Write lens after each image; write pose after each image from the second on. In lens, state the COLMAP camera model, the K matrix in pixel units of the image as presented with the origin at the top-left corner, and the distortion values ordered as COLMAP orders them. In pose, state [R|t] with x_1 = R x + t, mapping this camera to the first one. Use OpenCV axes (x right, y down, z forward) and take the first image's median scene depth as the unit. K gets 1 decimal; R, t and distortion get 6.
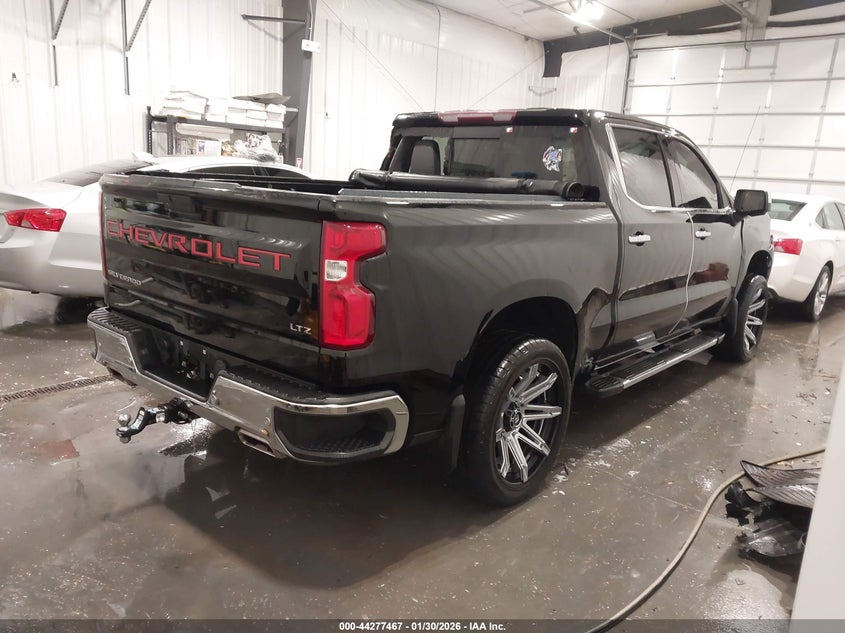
lens RADIAL K [[649.7, 0, 422.5], [0, 649.7, 316.5], [0, 0, 1]] dist [0.005013, 0.007609]
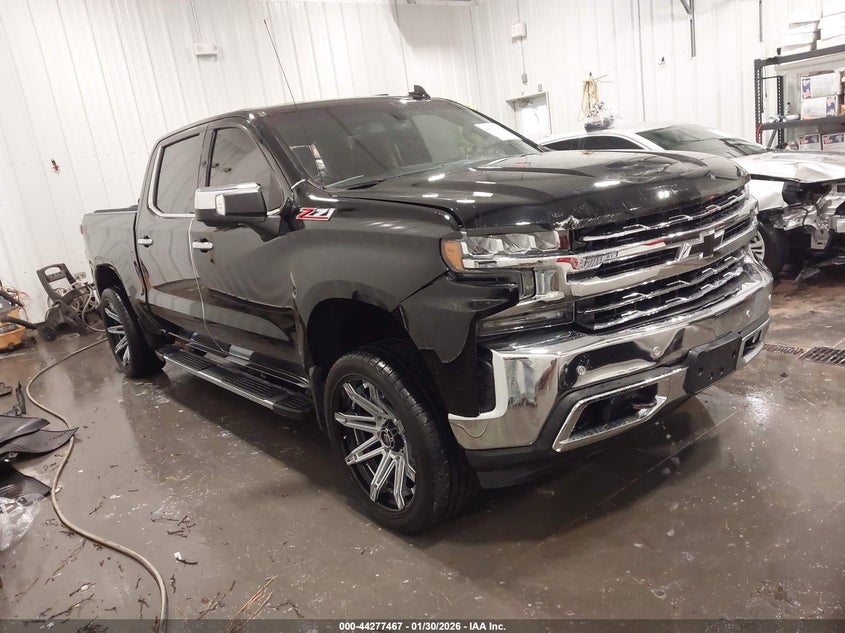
lens RADIAL K [[649.7, 0, 422.5], [0, 649.7, 316.5], [0, 0, 1]] dist [0.005013, 0.007609]
pose [[-0.157870, 0.207550, -0.965401, 0.660643], [-0.086492, 0.970997, 0.222897, -0.137492], [0.983665, 0.118689, -0.135340, 0.763588]]
